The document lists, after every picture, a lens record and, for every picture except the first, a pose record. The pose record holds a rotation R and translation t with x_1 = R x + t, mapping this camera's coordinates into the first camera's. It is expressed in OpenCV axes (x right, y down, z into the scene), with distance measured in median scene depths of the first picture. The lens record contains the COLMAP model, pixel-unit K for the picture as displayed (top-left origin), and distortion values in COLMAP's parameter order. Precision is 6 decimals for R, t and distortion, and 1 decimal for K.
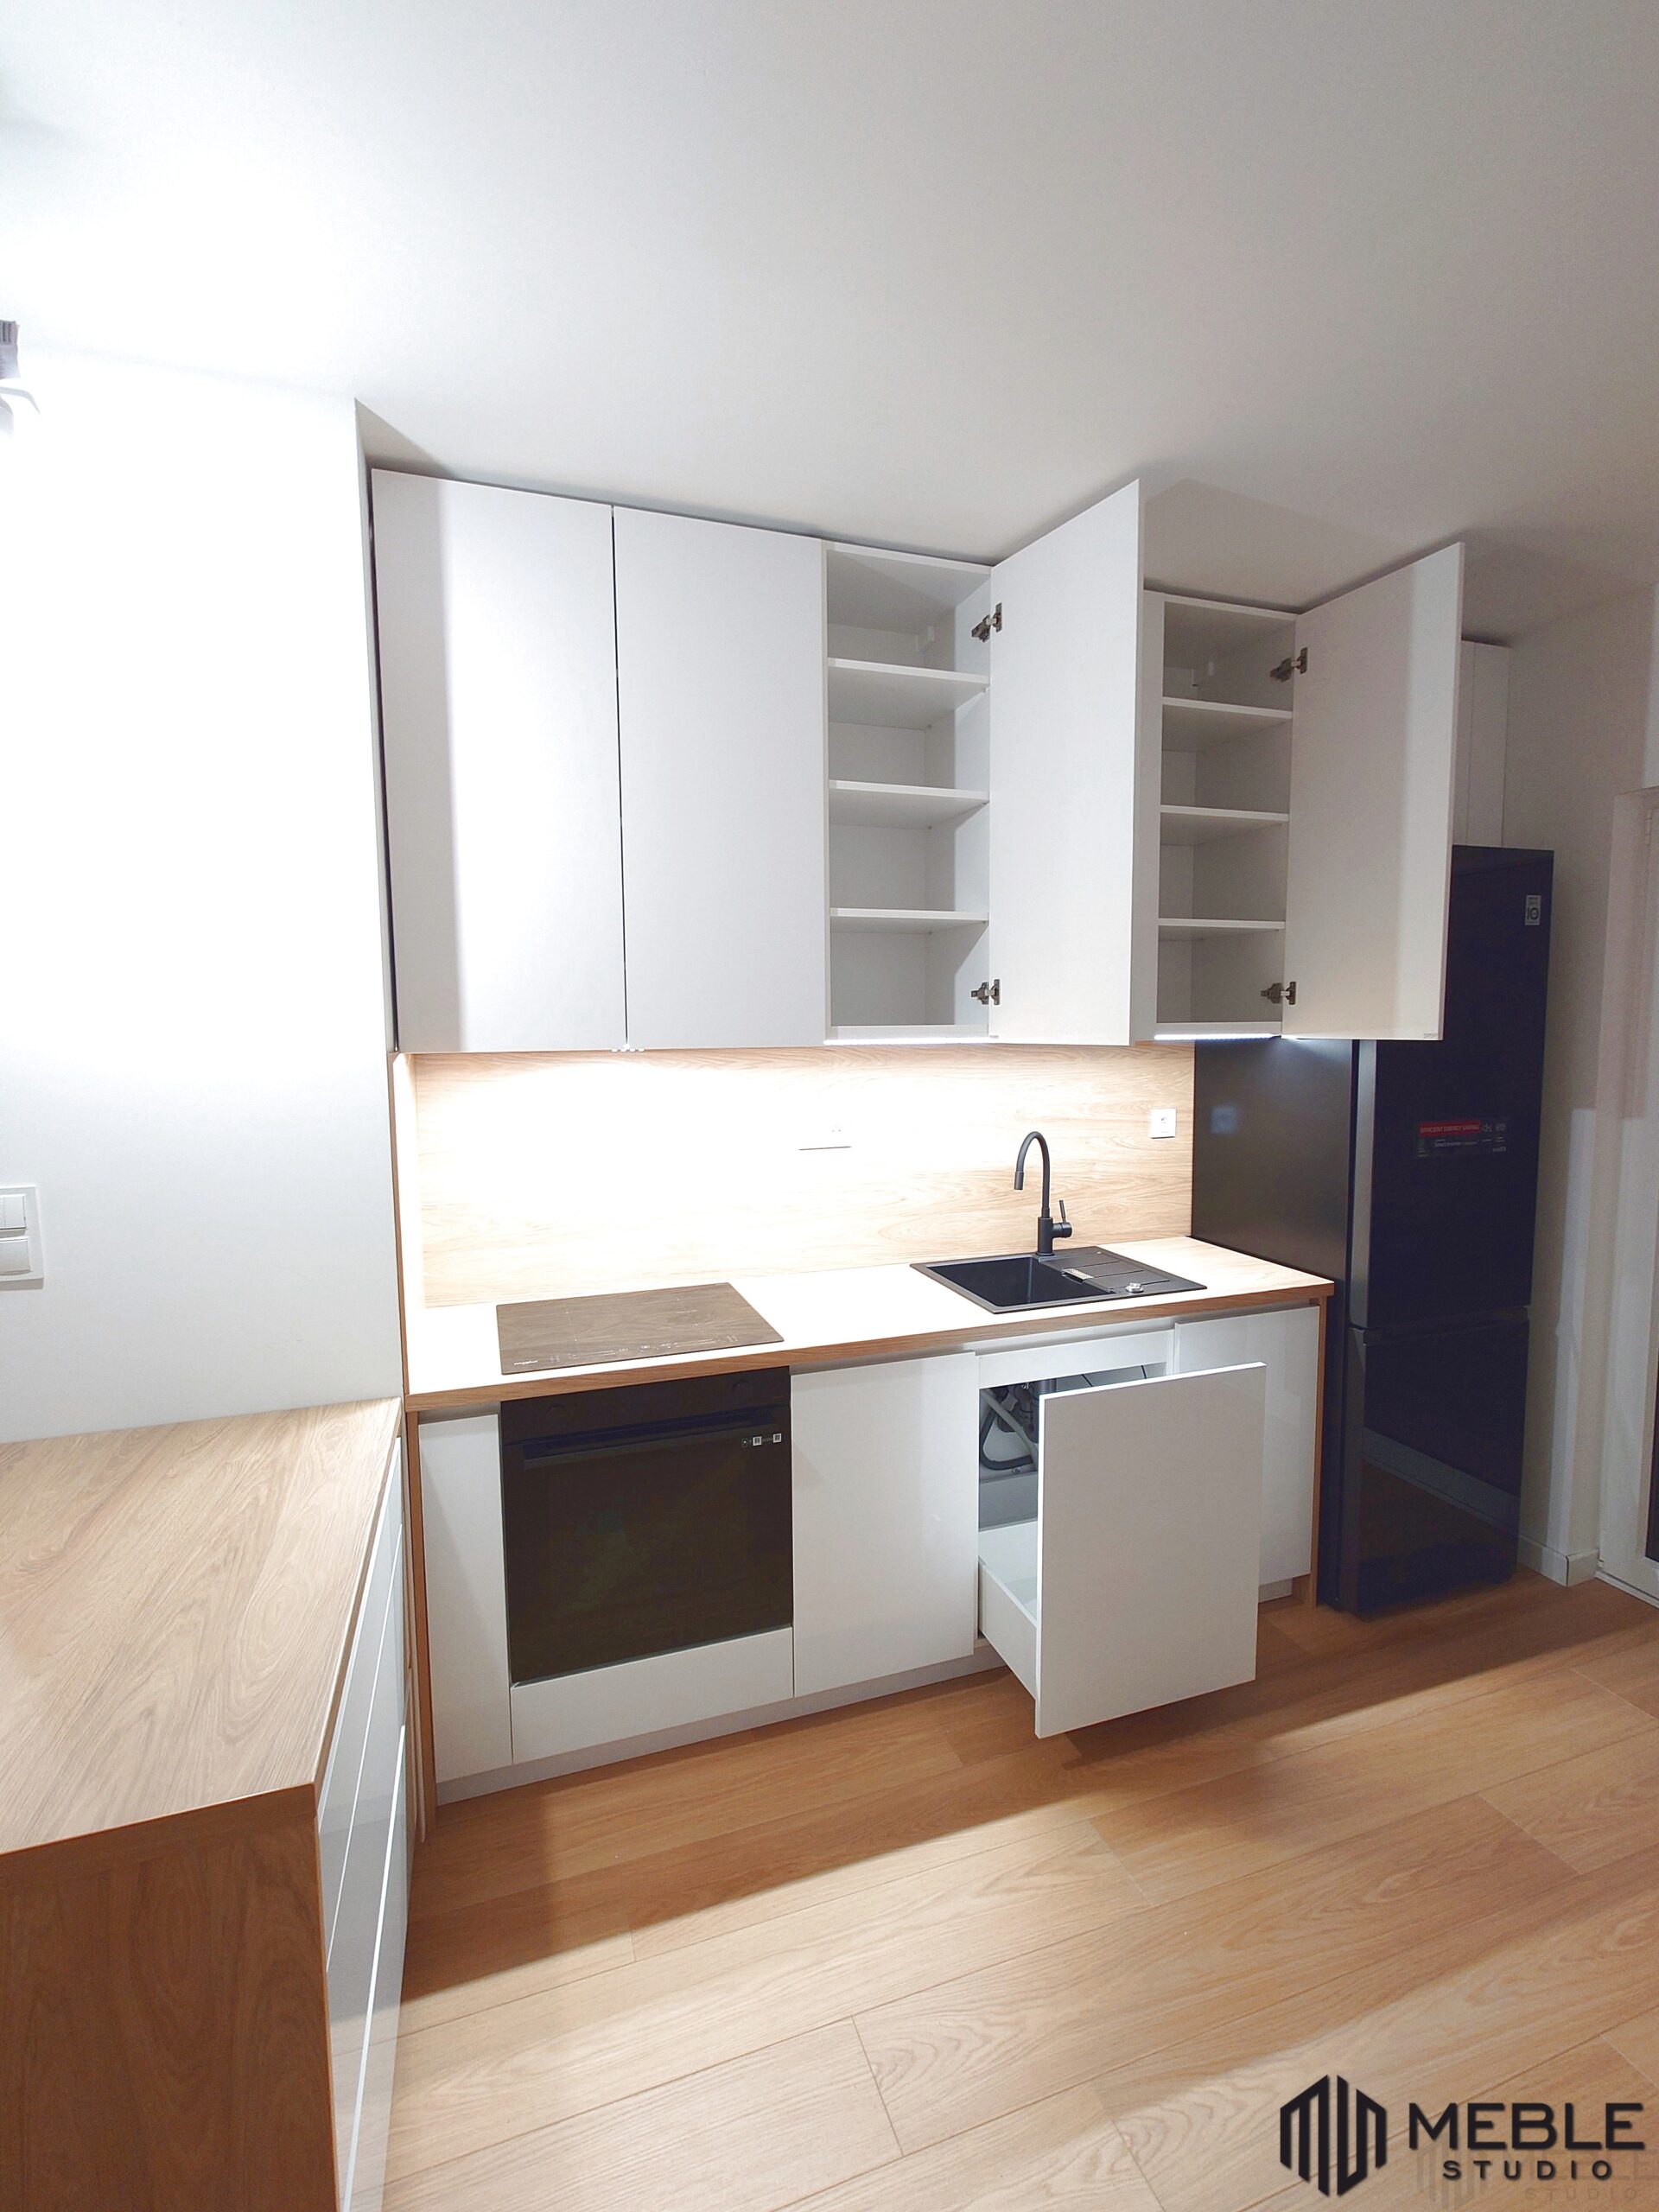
lens RADIAL K [[995.6, 0, 830.2], [0, 995.6, 1108.7], [0, 0, 1]] dist [-0.000046, 0.001216]
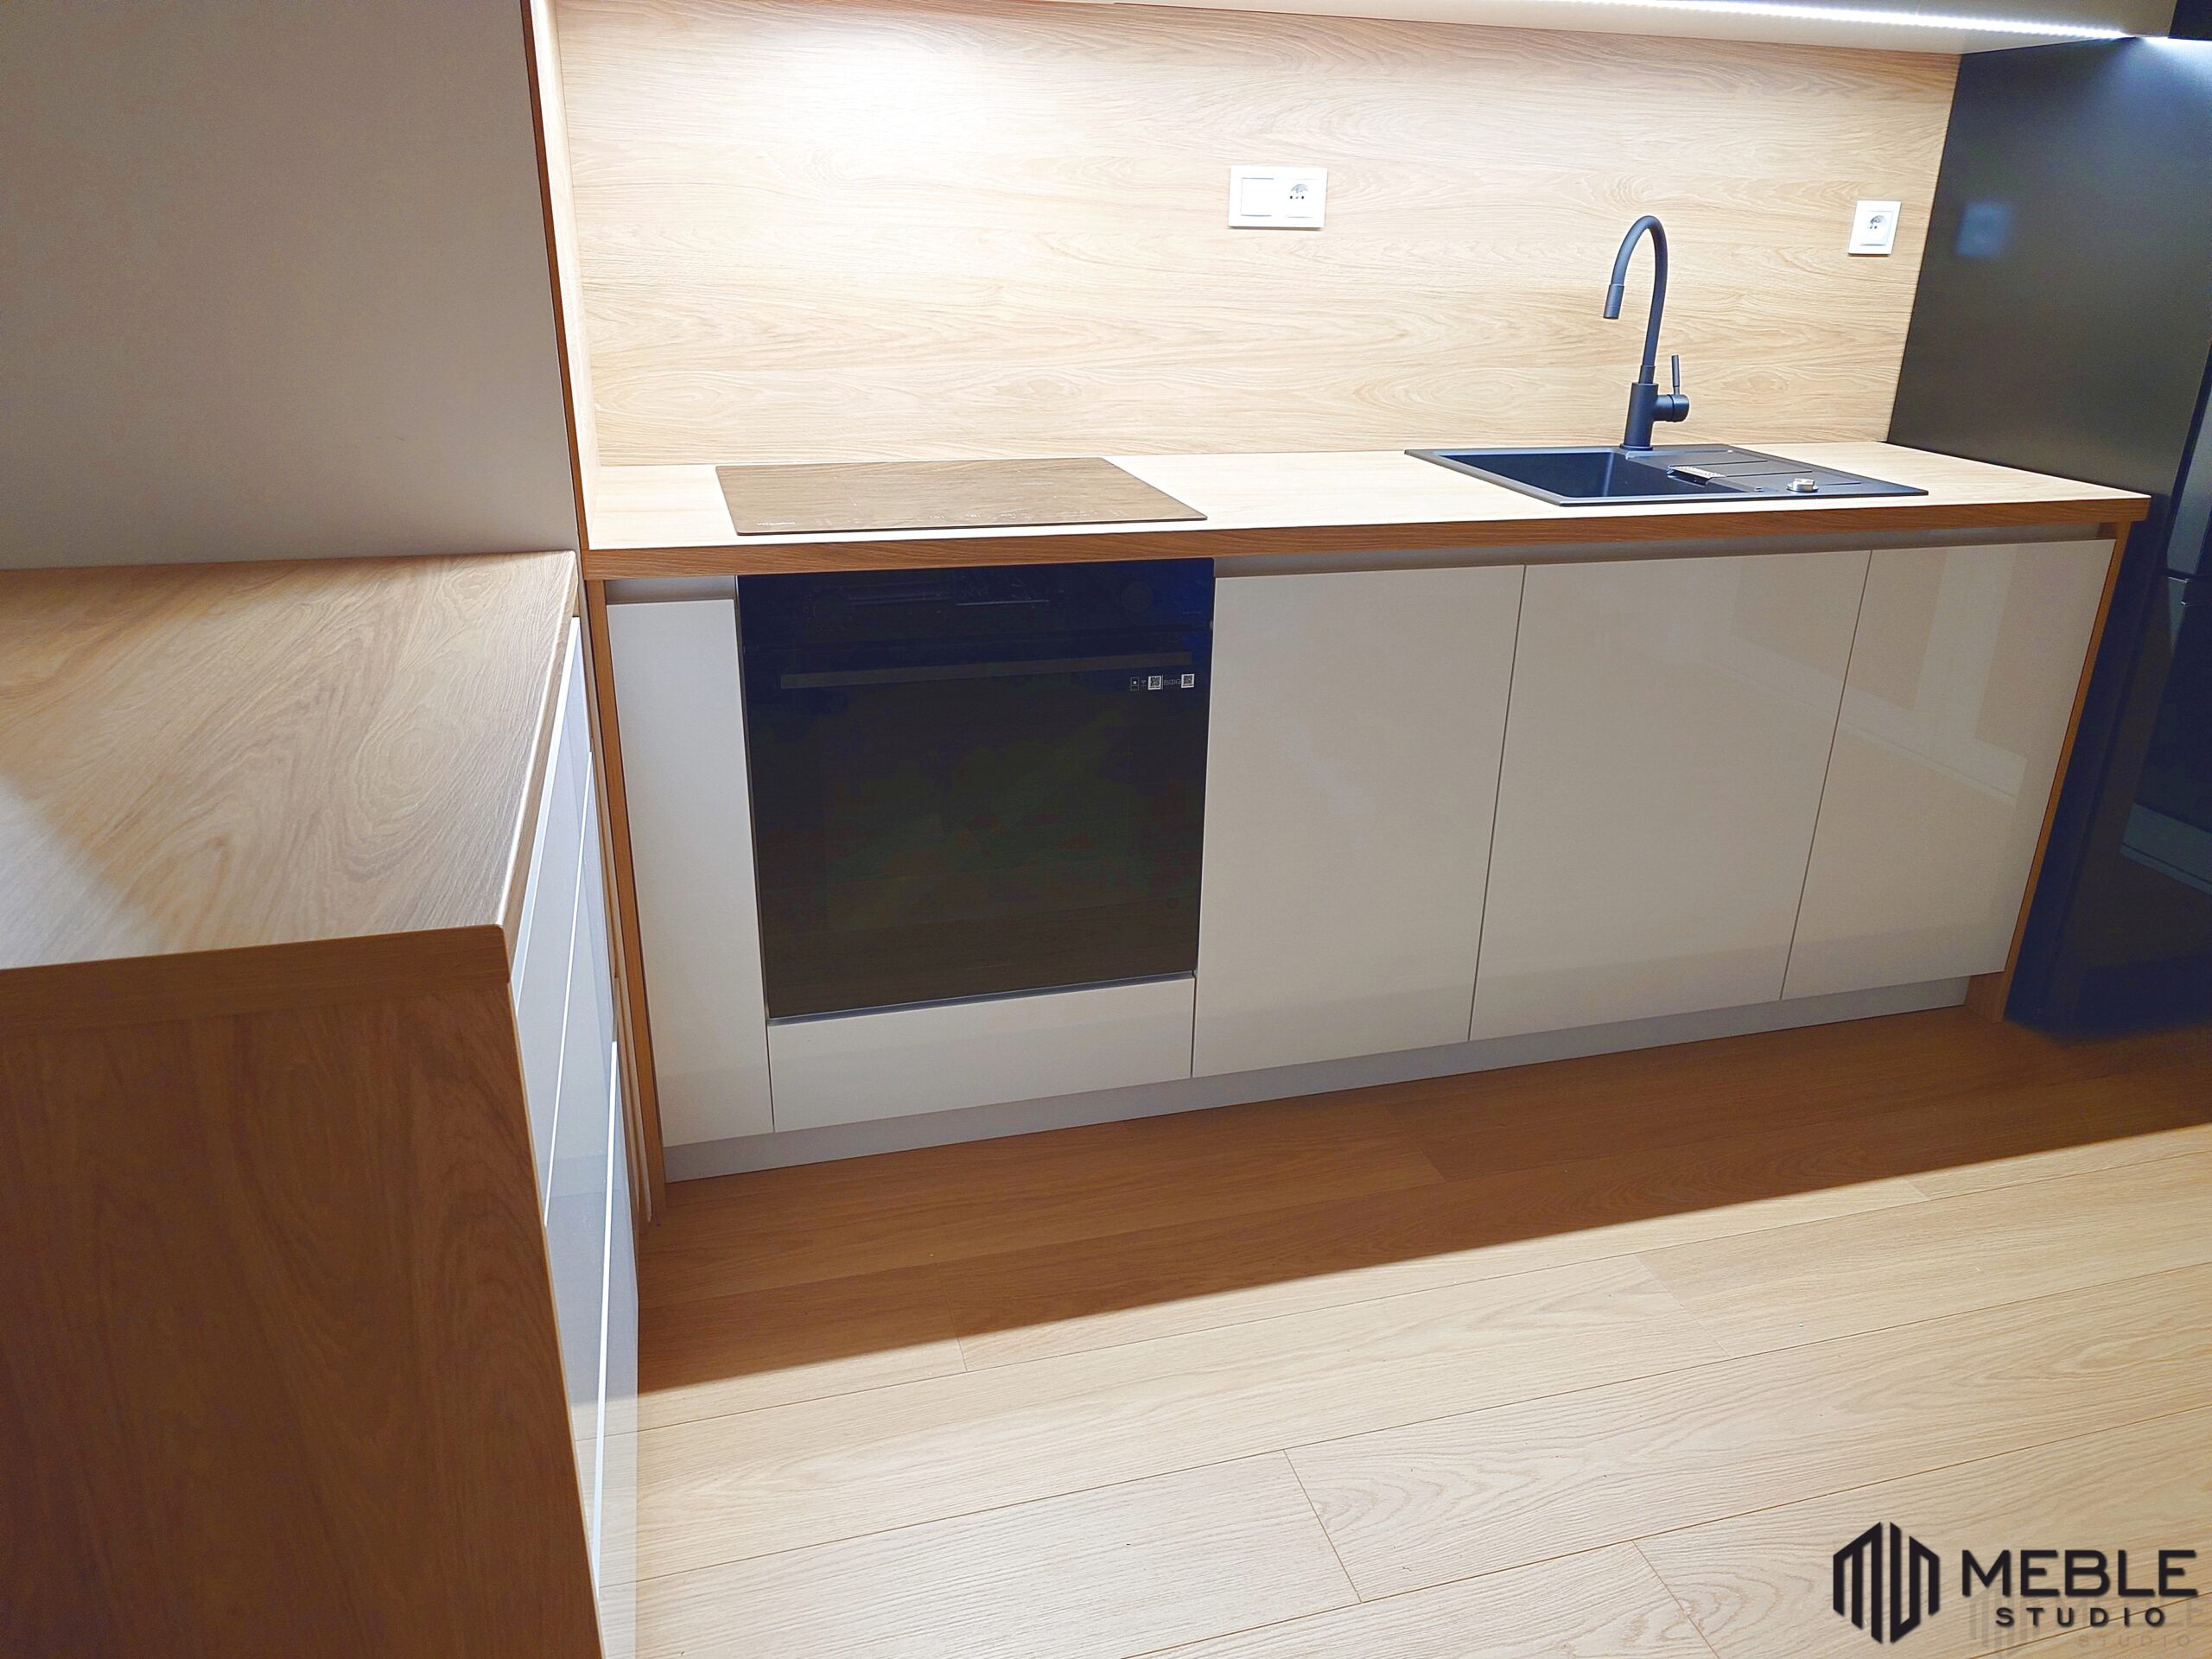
lens RADIAL K [[1552.5, 0, 1117.8], [0, 1552.5, 834.2], [0, 0, 1]] dist [0.001065, -0.004493]
pose [[0.997939, 0.048447, -0.042069, -0.056391], [-0.034310, 0.956966, 0.288164, 0.164548], [0.054219, -0.286127, 0.956657, 0.074023]]
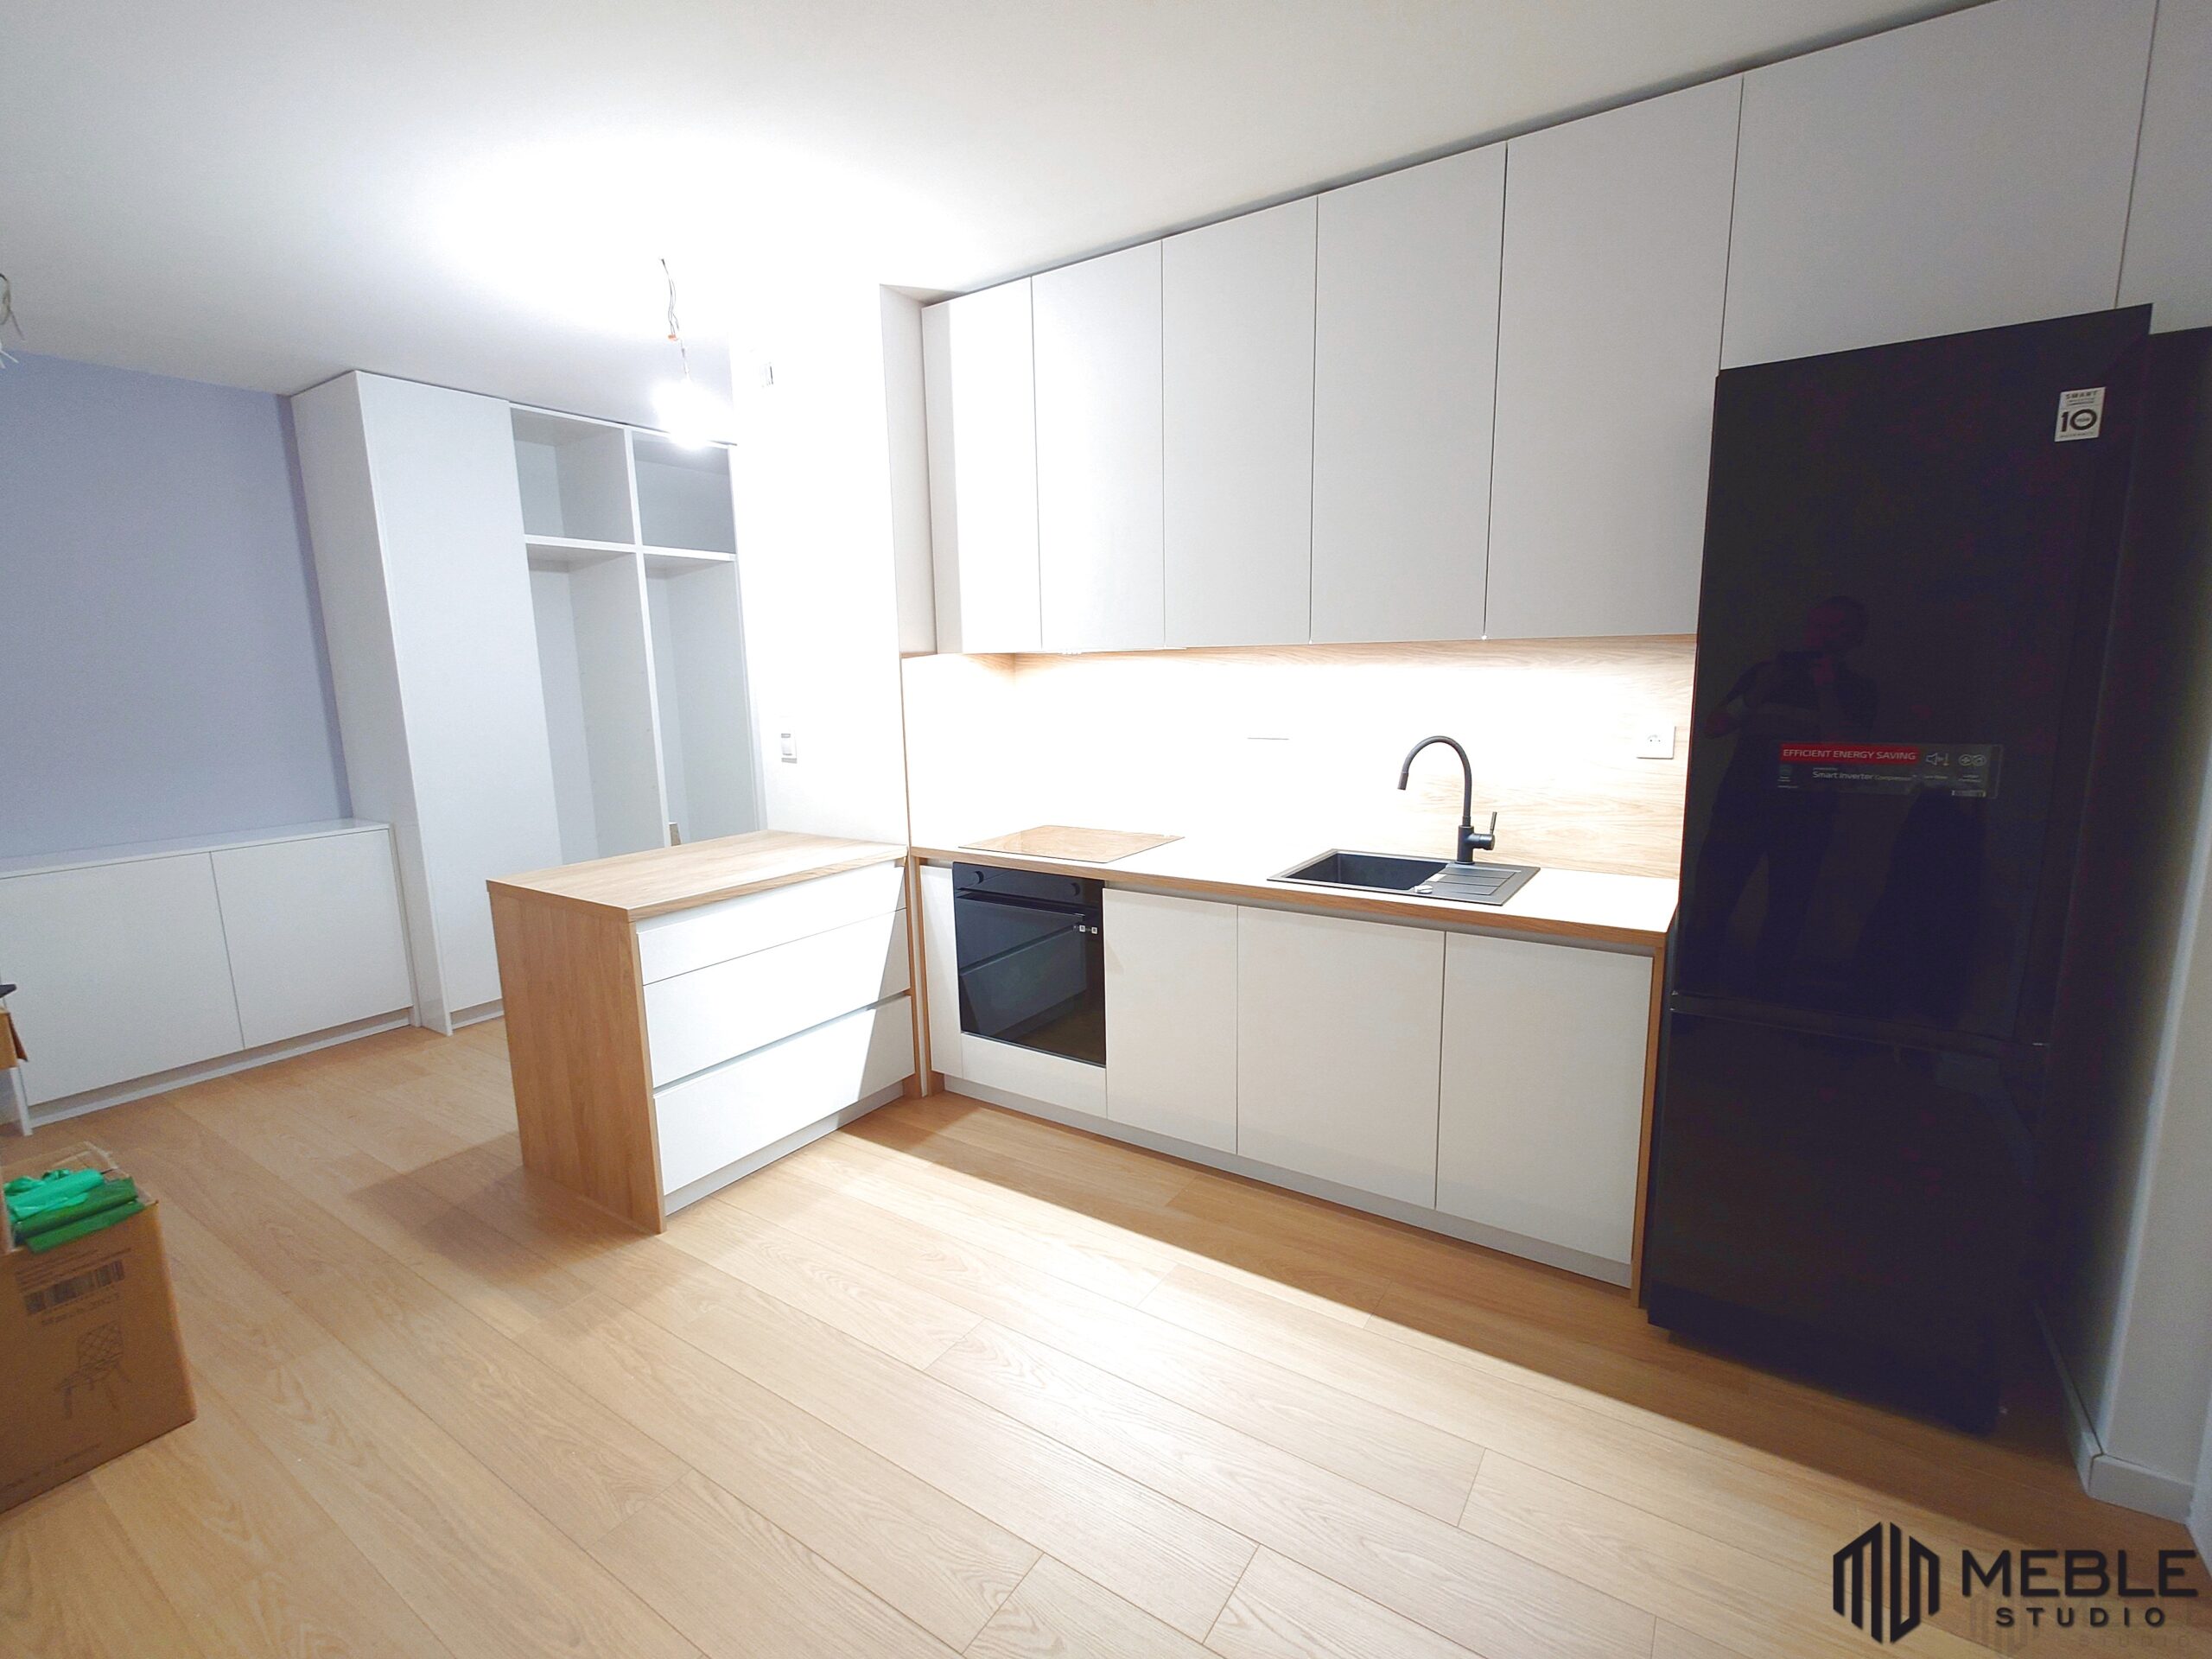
lens RADIAL K [[995.6, 0, 1105.1], [0, 995.6, 828.5], [0, 0, 1]] dist [-0.000046, 0.001216]
pose [[0.607874, 0.126744, -0.783853, 1.146176], [-0.057788, 0.991622, 0.115525, 0.027720], [0.791928, -0.024928, 0.610106, 0.174380]]
